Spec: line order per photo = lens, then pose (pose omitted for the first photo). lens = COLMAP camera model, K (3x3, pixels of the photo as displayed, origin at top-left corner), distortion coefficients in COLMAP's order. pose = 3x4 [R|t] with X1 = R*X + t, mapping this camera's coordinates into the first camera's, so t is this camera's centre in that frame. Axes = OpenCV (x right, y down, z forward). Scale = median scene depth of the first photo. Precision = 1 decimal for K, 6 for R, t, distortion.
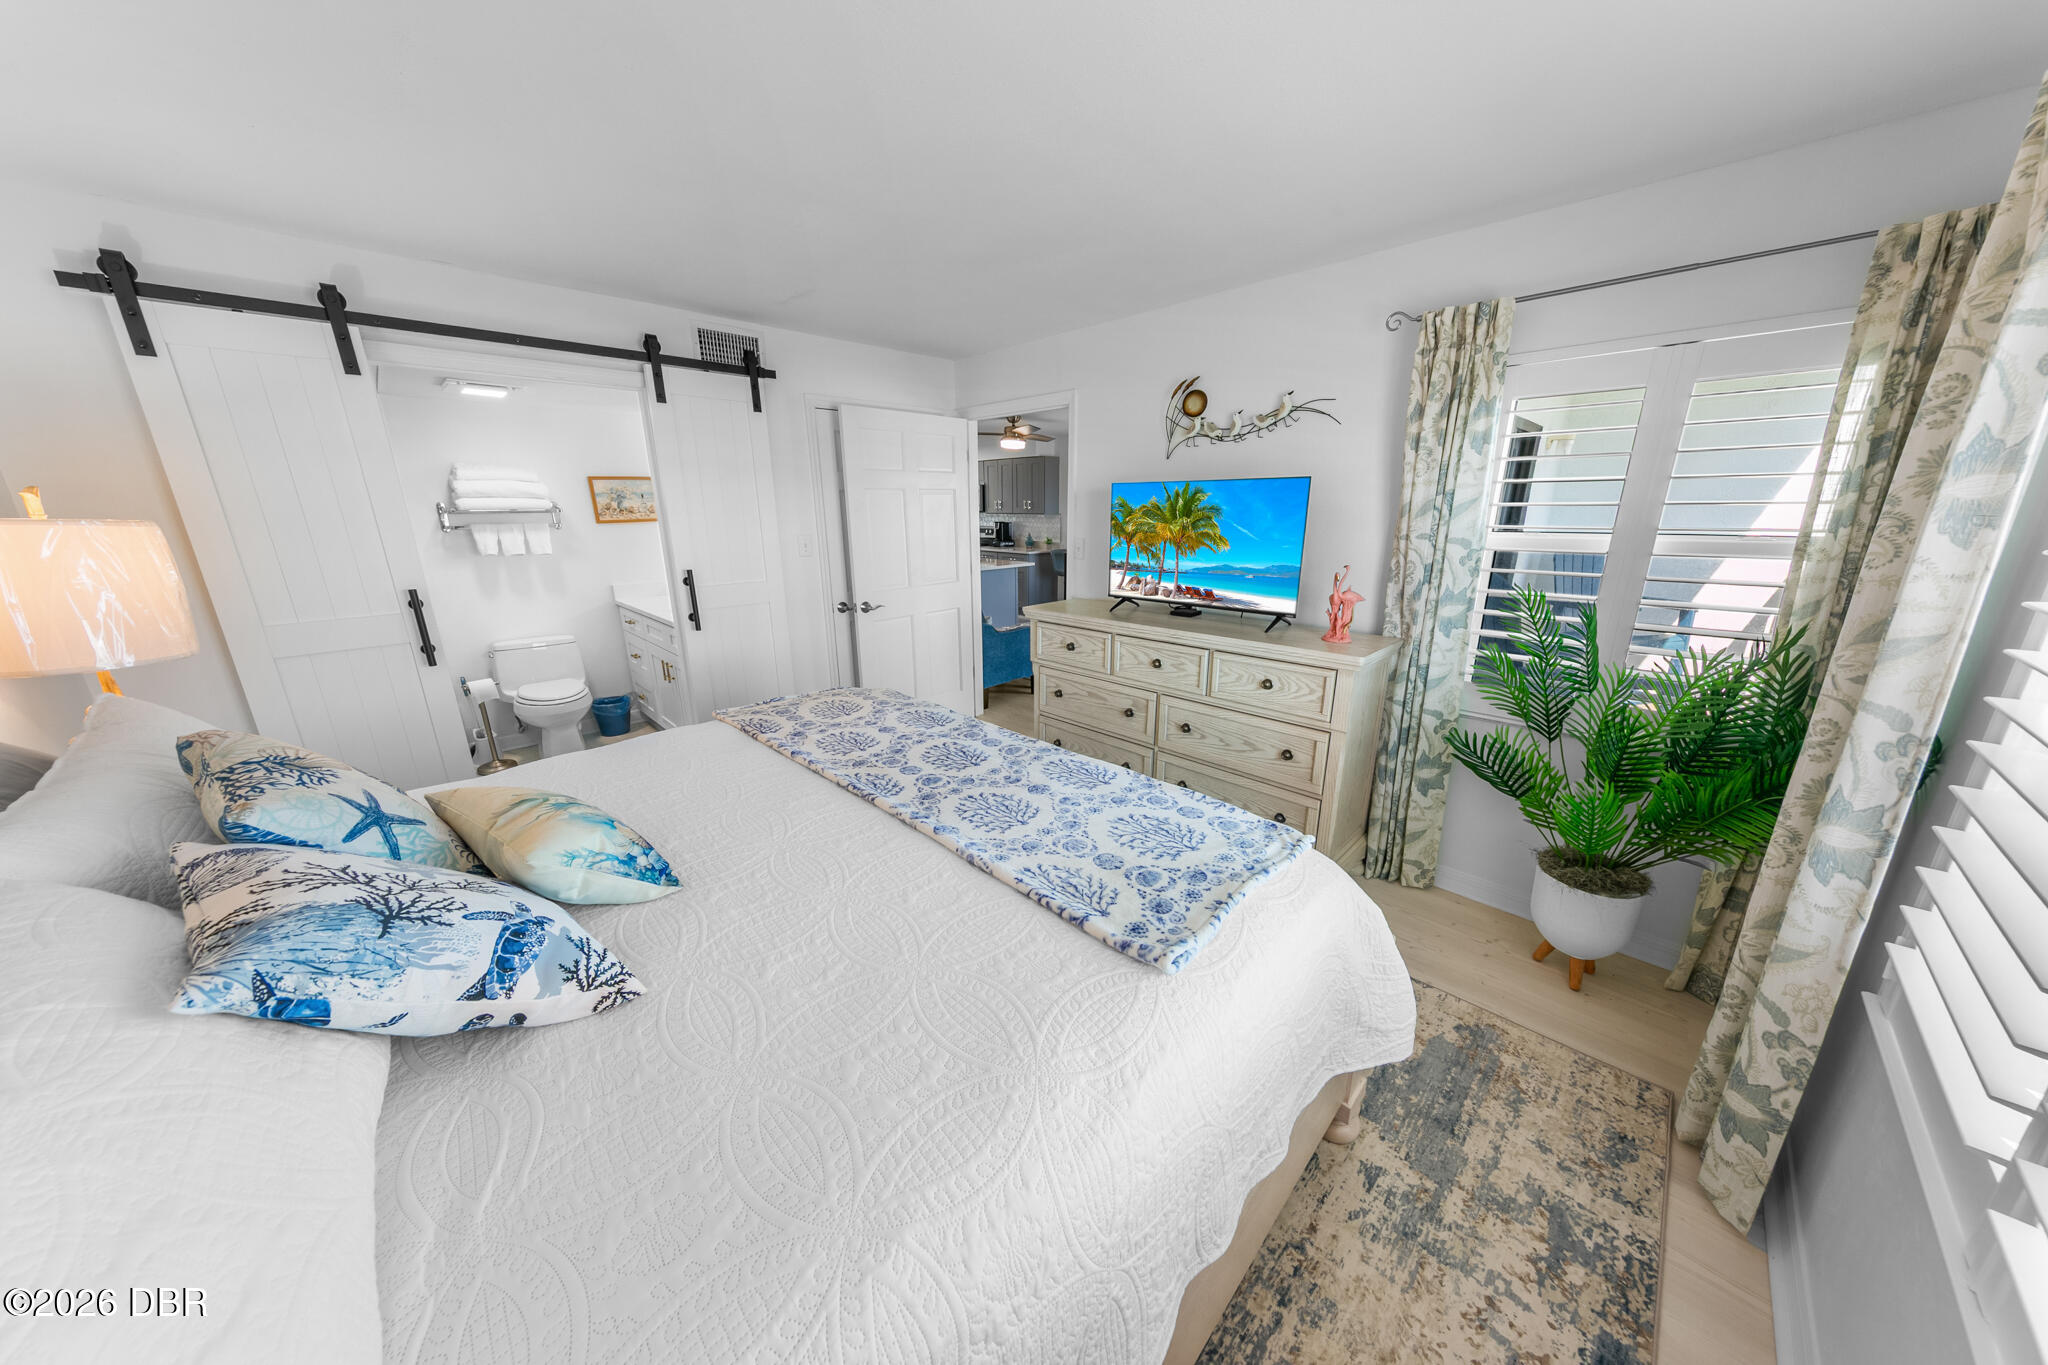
lens RADIAL K [[639.5, 0, 1020.2], [0, 639.5, 677.7], [0, 0, 1]] dist [0.008807, -0.001683]
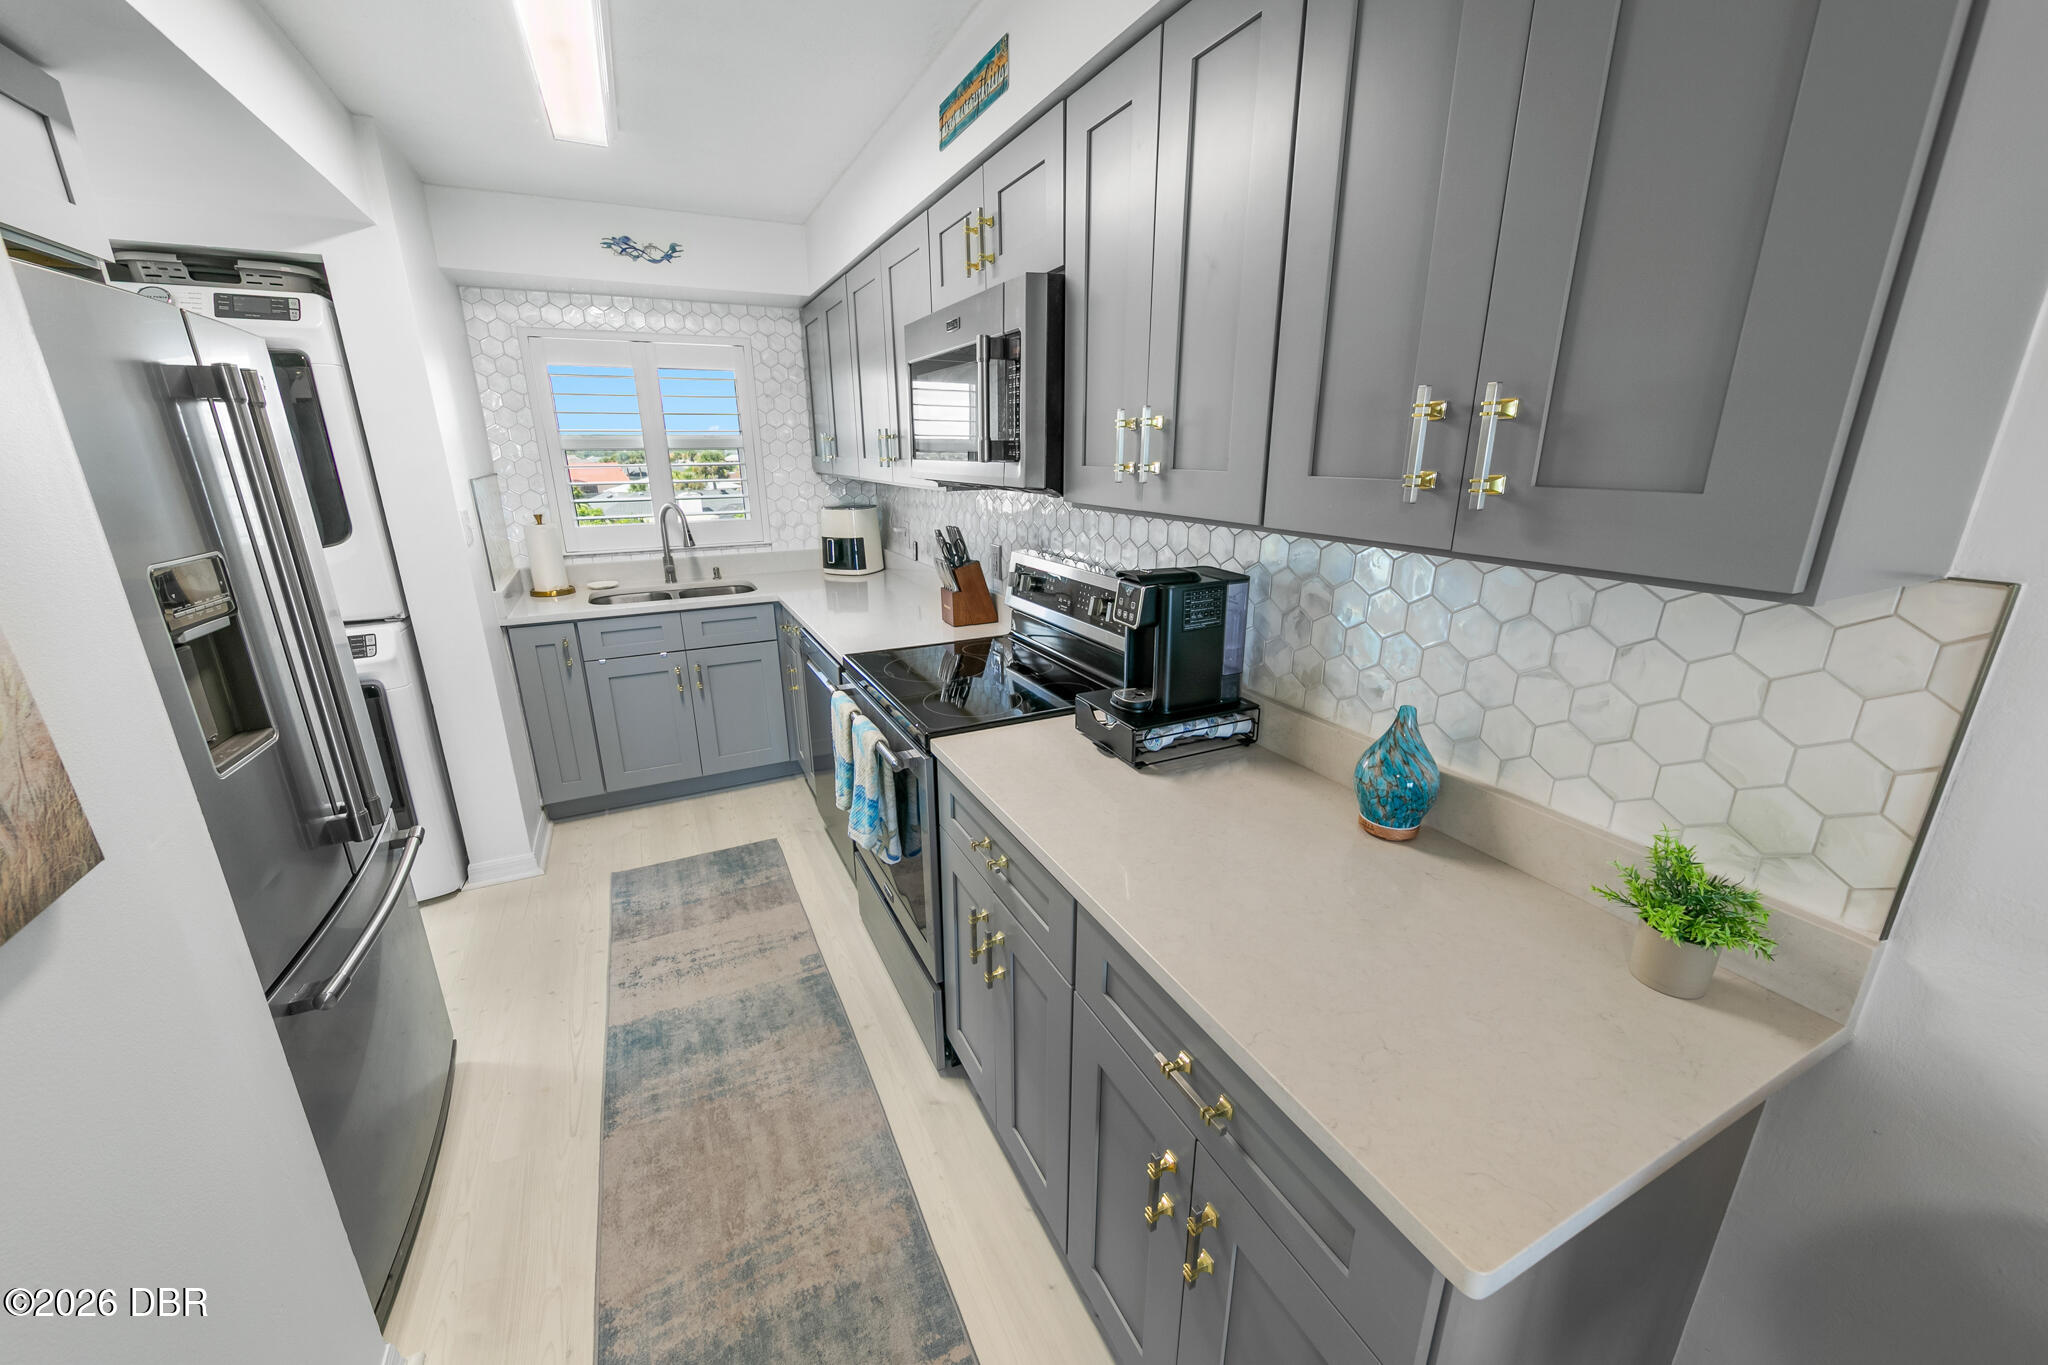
lens RADIAL K [[765.7, 0, 1020.5], [0, 765.7, 679.4], [0, 0, 1]] dist [0.003158, 0.000239]
pose [[0.950426, 0.093007, -0.296717, -0.032063], [-0.083310, 0.995499, 0.045191, -0.779370], [0.299584, -0.018231, 0.953896, 2.885334]]
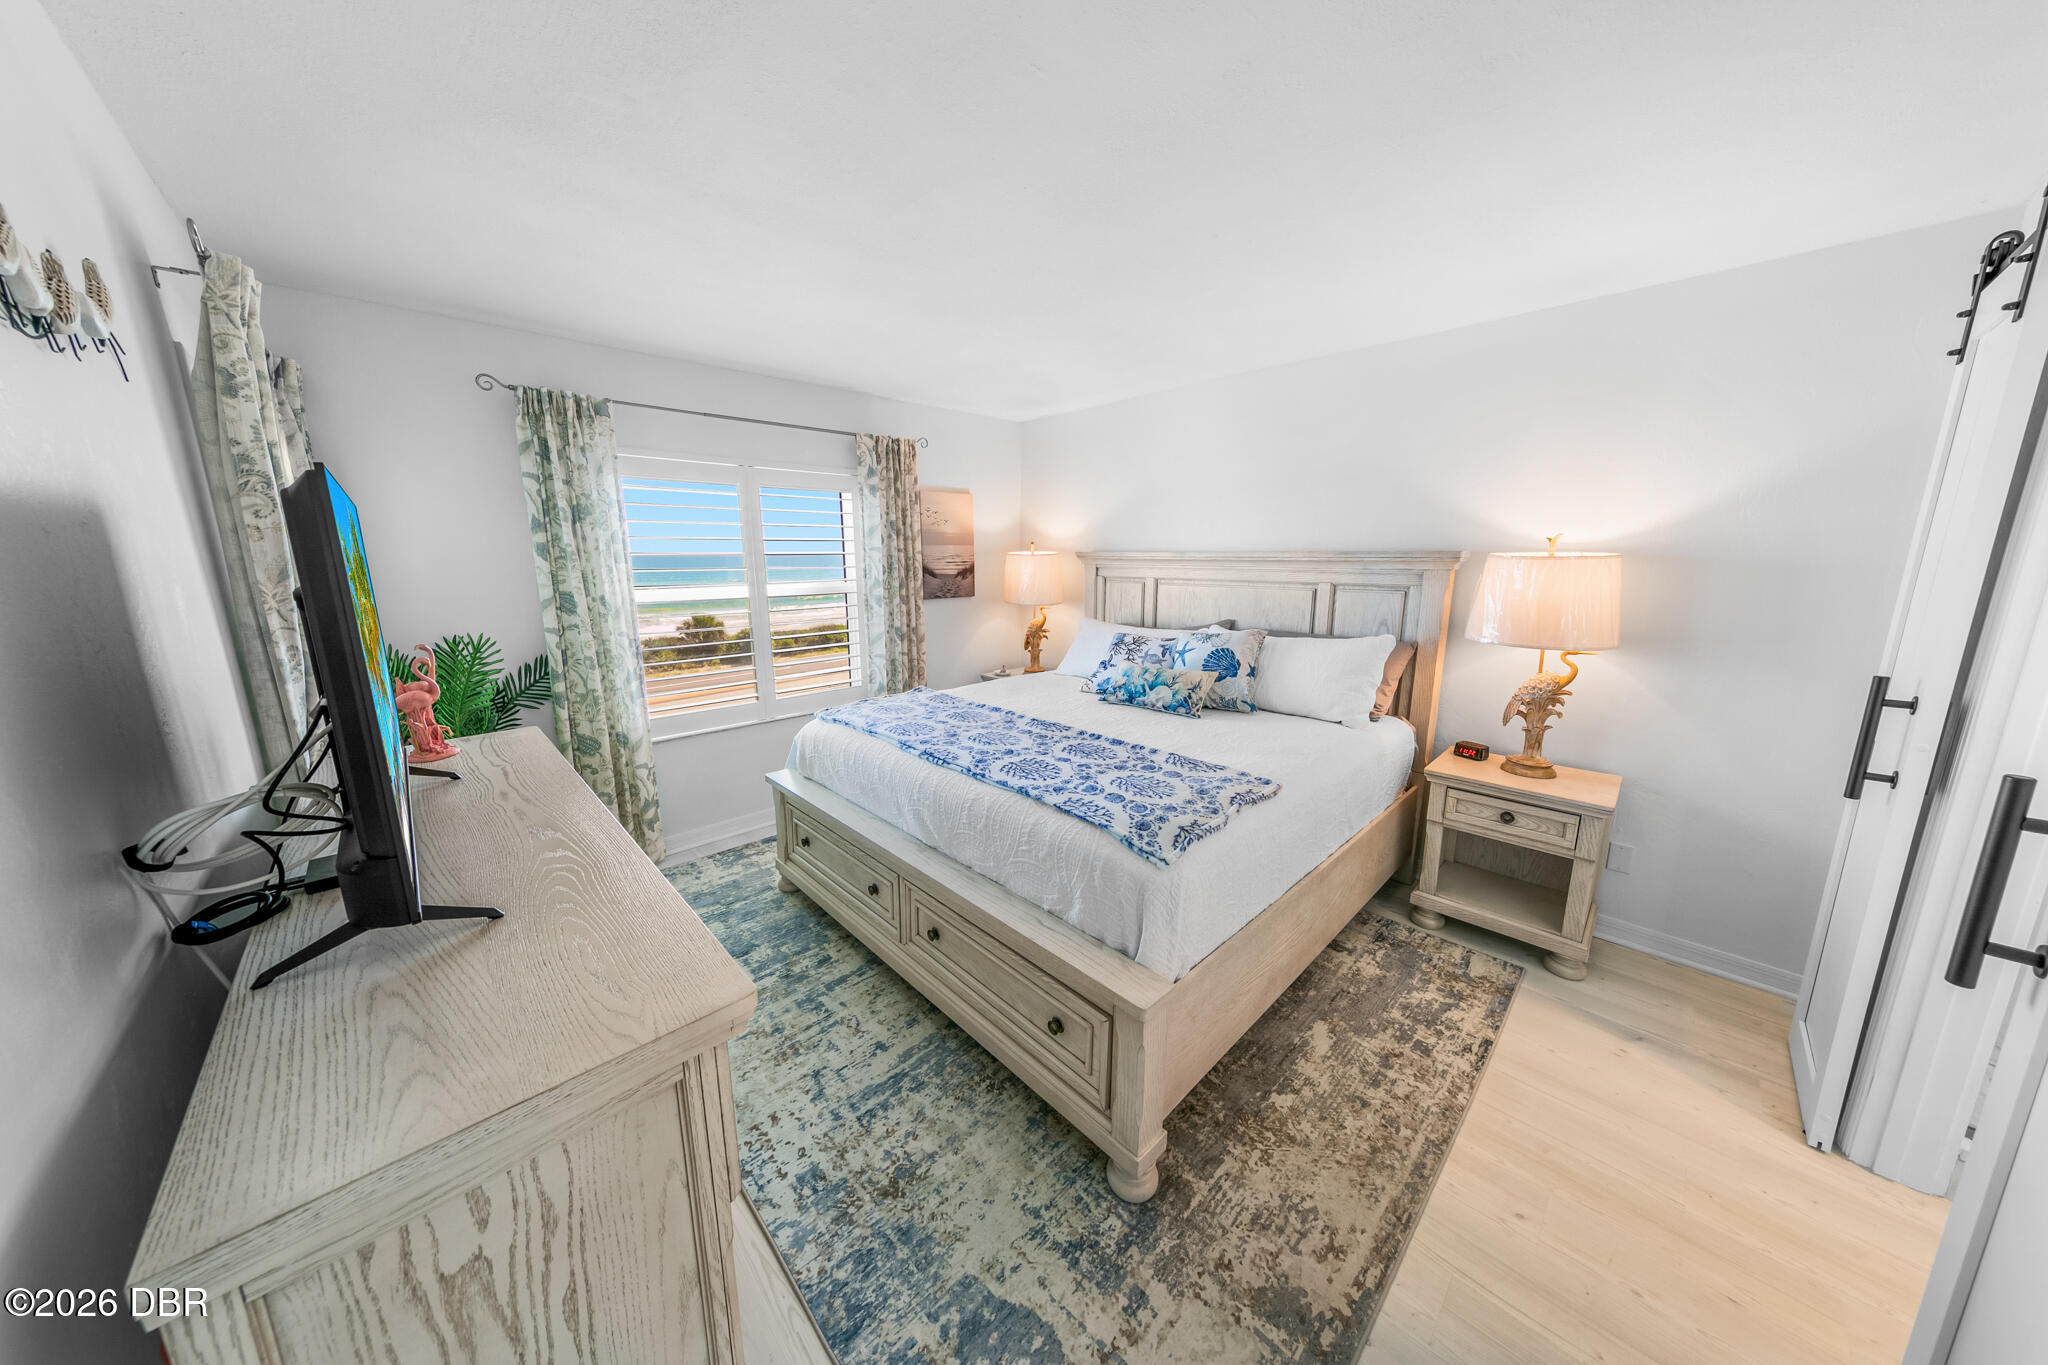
lens RADIAL K [[639.5, 0, 1020.2], [0, 639.5, 677.7], [0, 0, 1]] dist [0.008807, -0.001683]
pose [[-0.999812, 0.008132, 0.017591, -0.116115], [0.015091, 0.896182, 0.443430, -0.373330], [-0.012159, 0.443612, -0.896137, 1.384973]]
